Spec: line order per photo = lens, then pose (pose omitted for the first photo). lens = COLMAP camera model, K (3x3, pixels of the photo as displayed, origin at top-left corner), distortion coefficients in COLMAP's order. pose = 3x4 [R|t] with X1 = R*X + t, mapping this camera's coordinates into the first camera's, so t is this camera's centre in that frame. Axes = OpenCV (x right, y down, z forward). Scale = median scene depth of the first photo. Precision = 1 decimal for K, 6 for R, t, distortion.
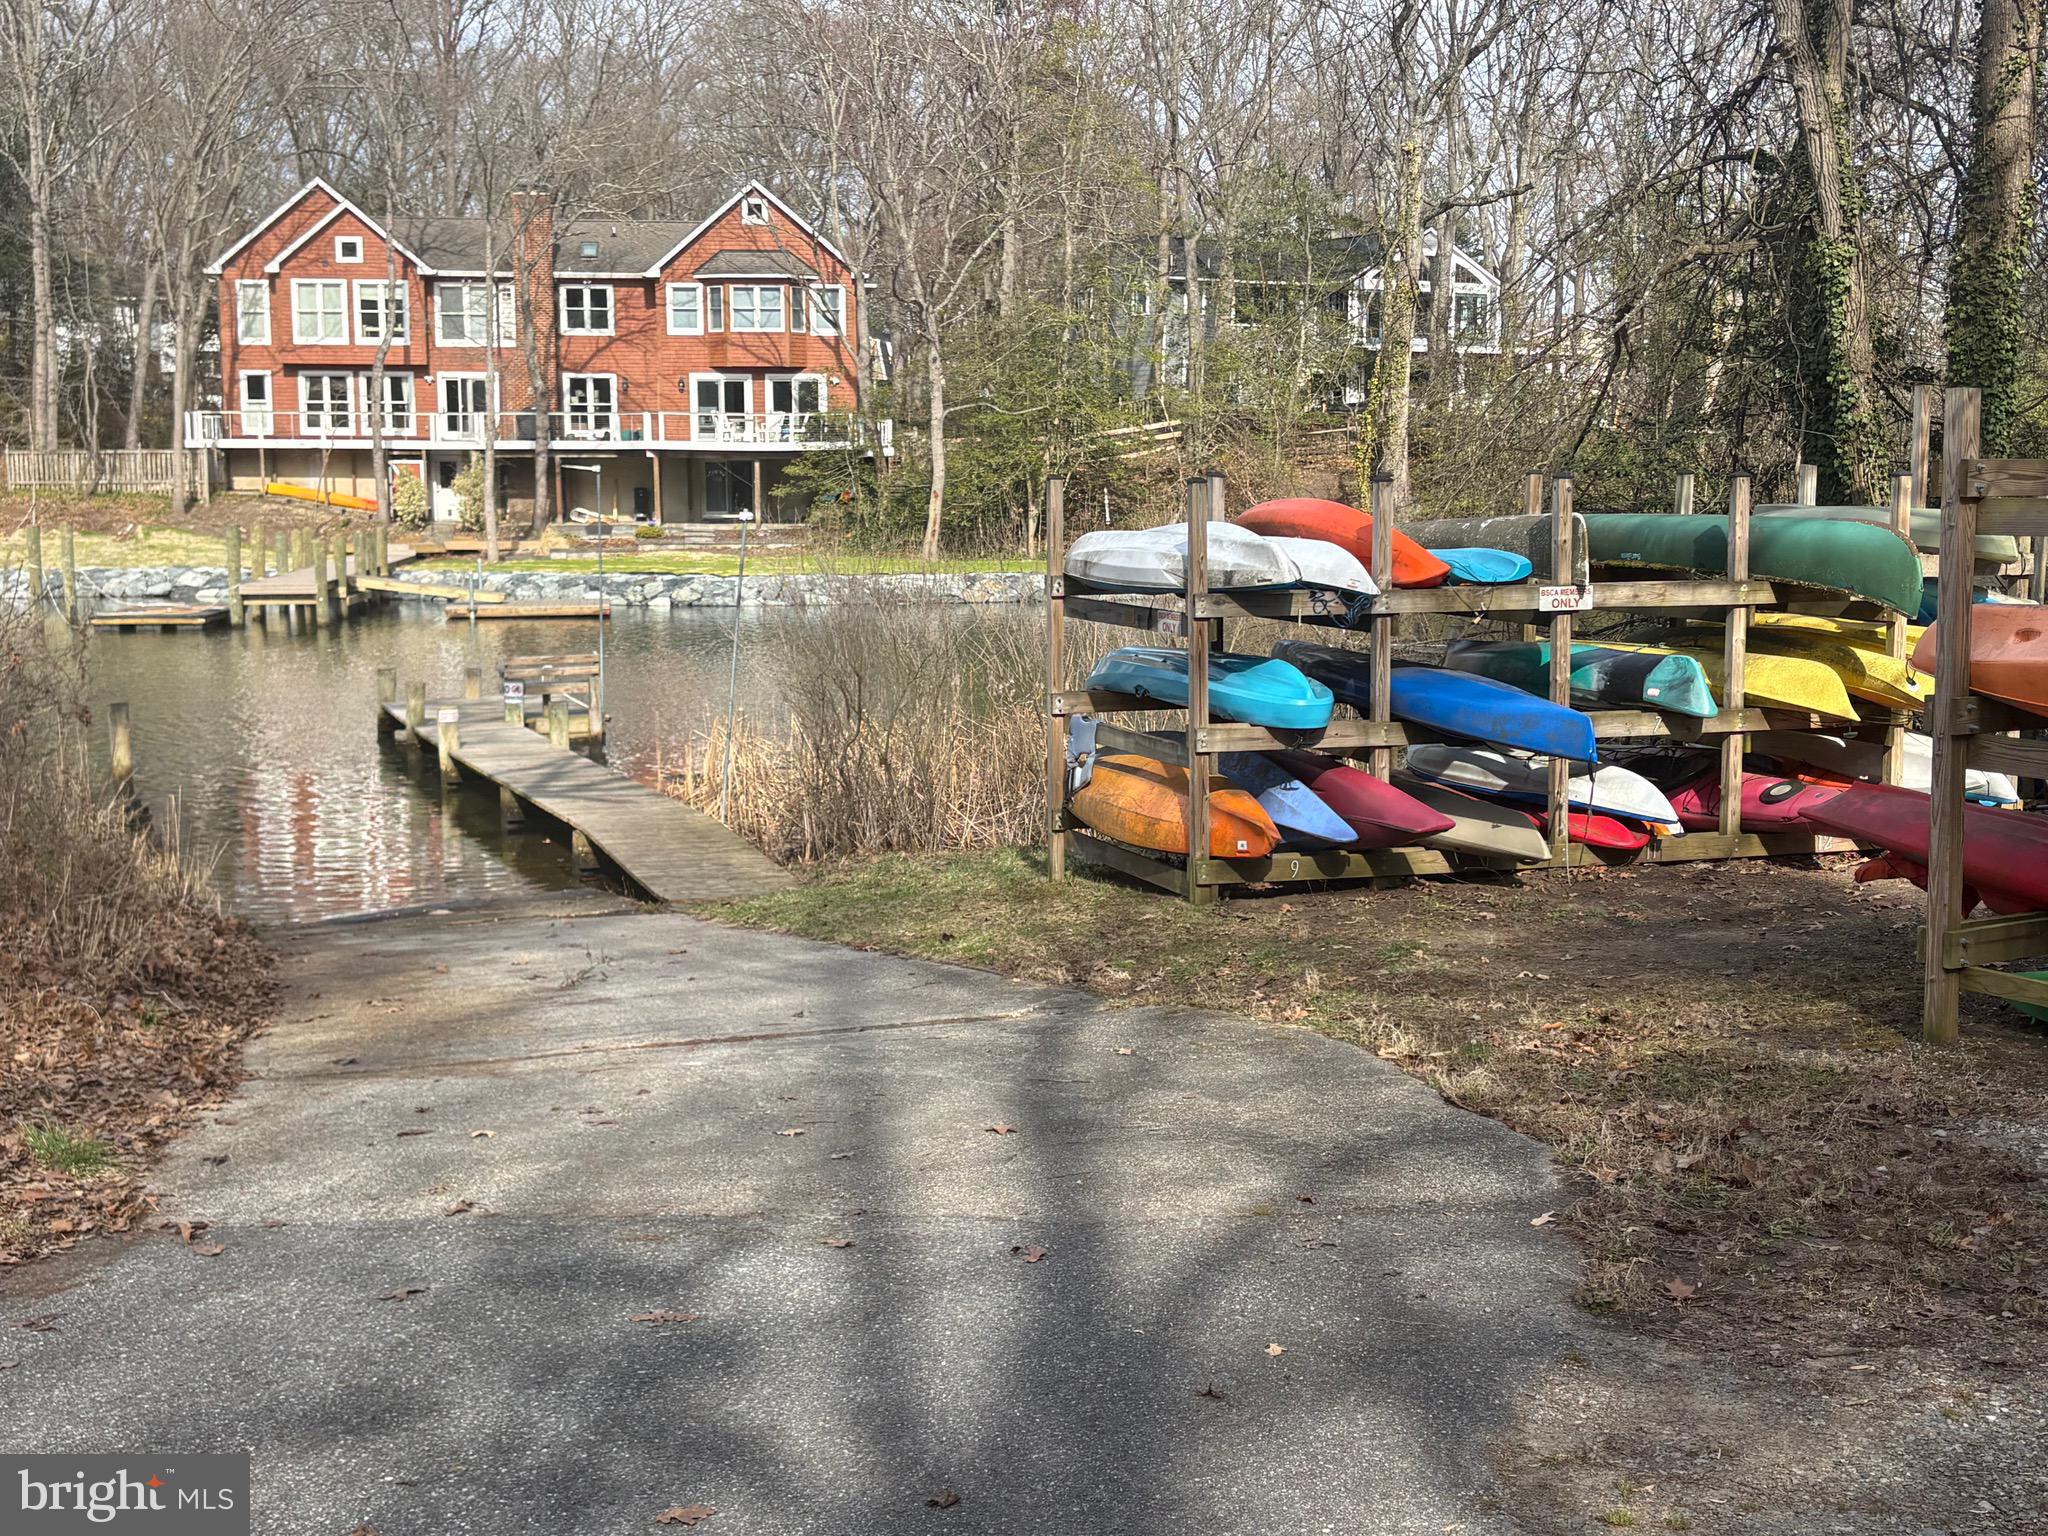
lens RADIAL K [[2436.4, 0, 1022.6], [0, 2436.4, 752.0], [0, 0, 1]] dist [0.047282, 0.000000]
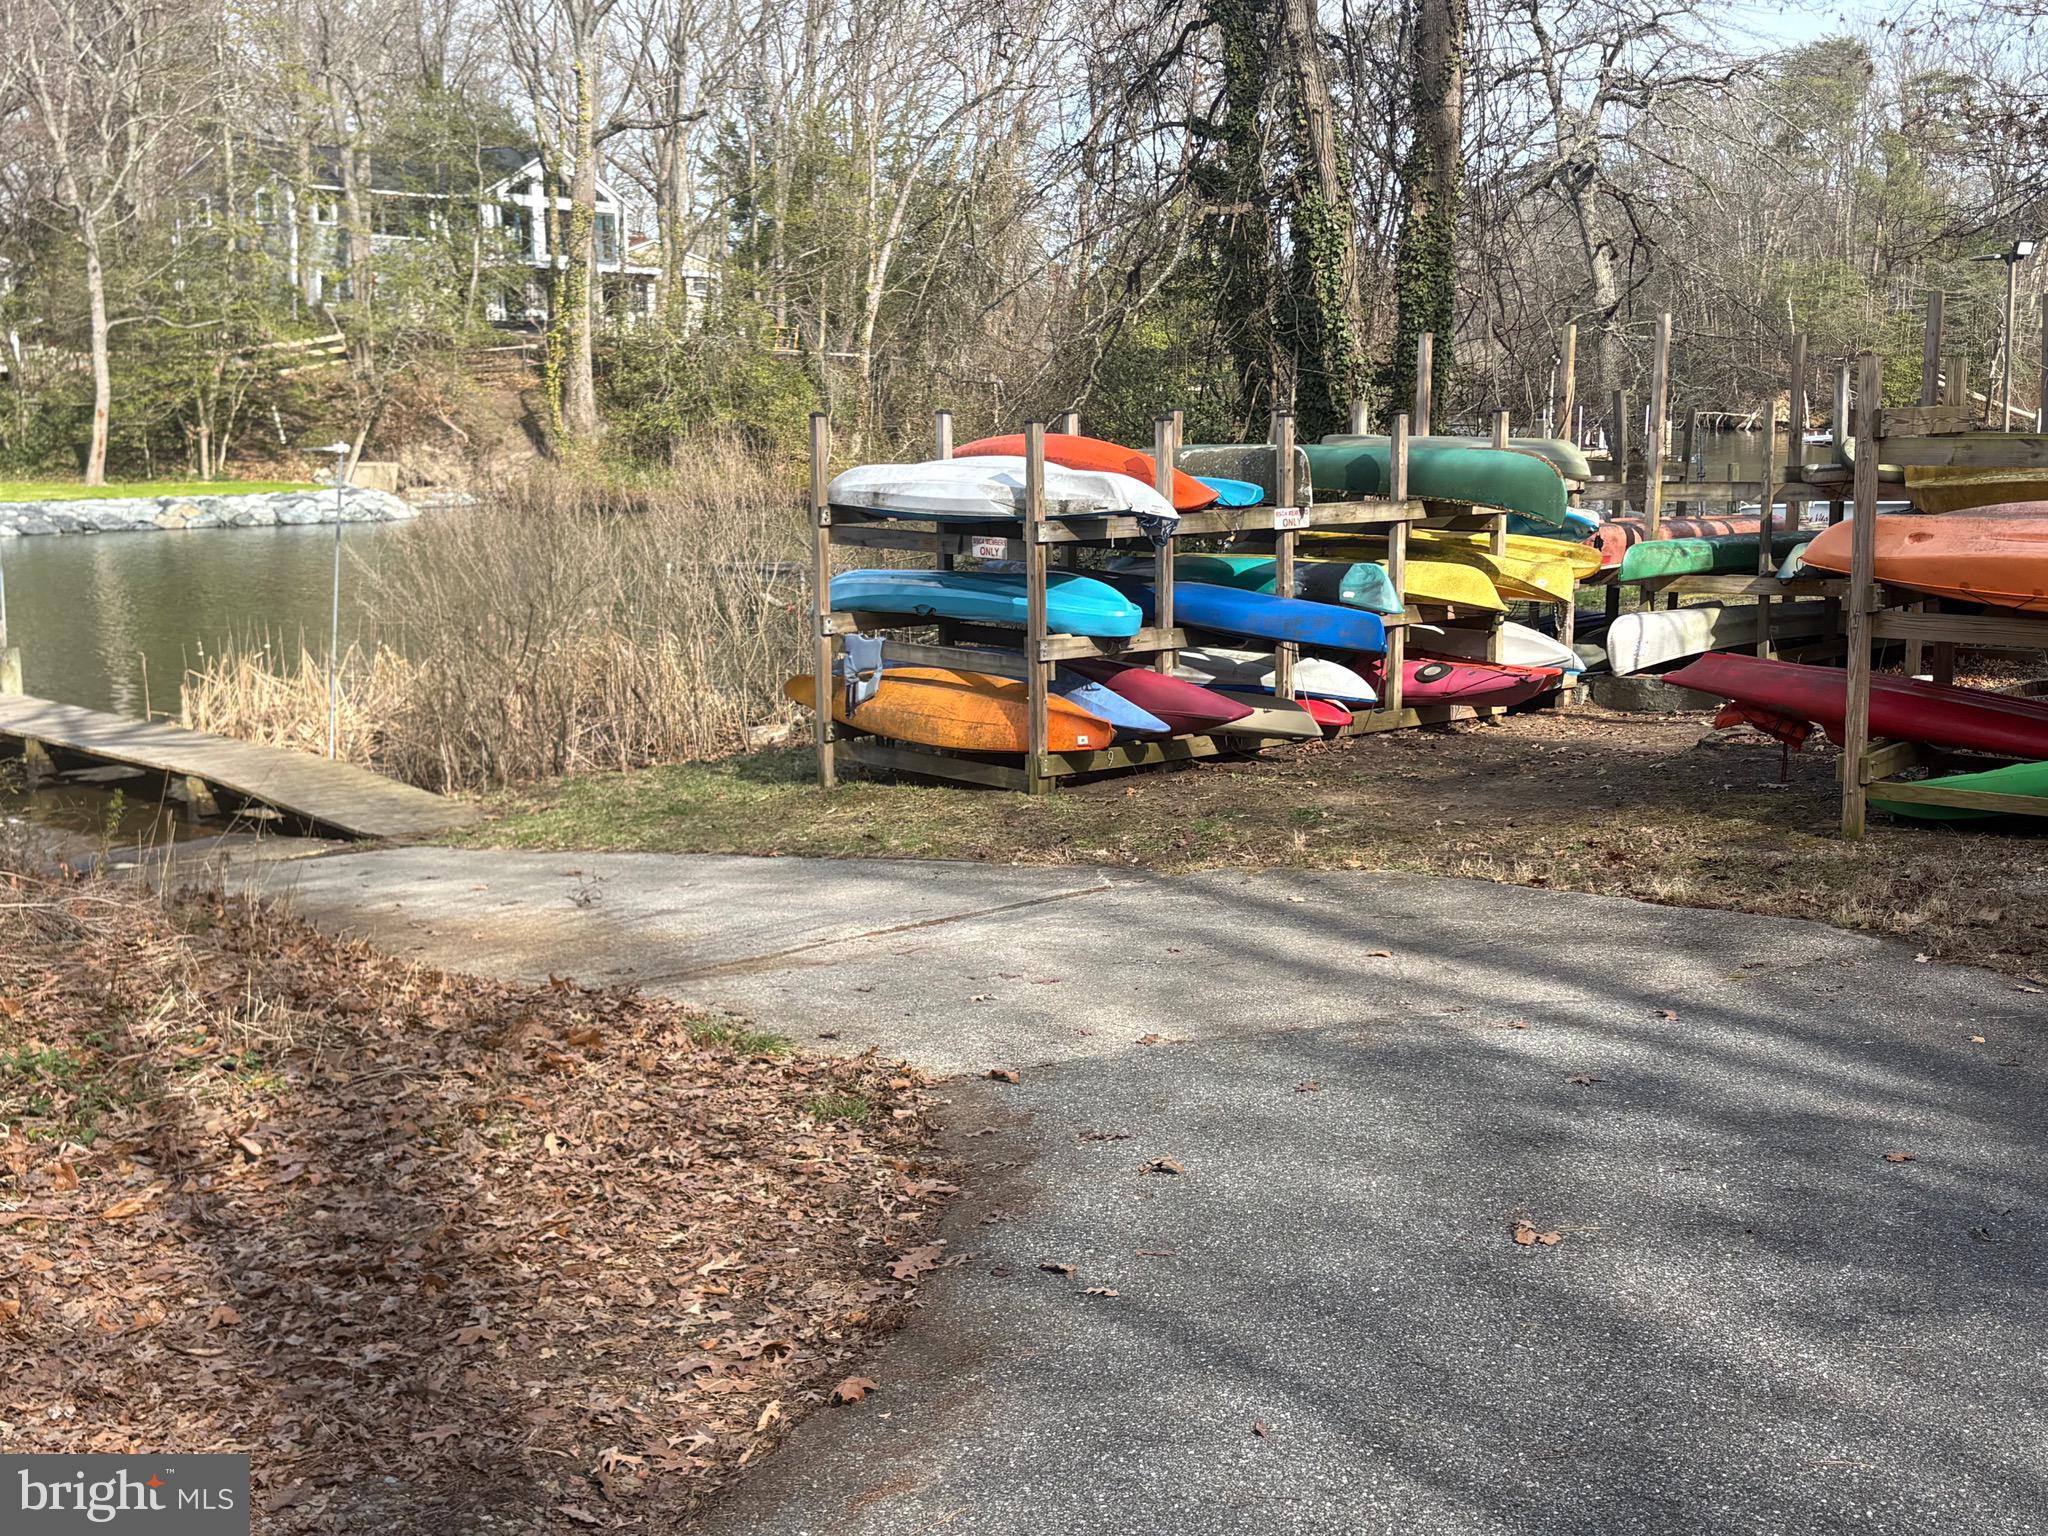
lens RADIAL K [[2436.4, 0, 1028.5], [0, 2436.4, 782.8], [0, 0, 1]] dist [0.047282, 0.000000]
pose [[0.923287, -0.063268, 0.378865, -0.341760], [0.045218, 0.997386, 0.056364, -0.006893], [-0.381441, -0.034908, 0.923734, -0.049160]]
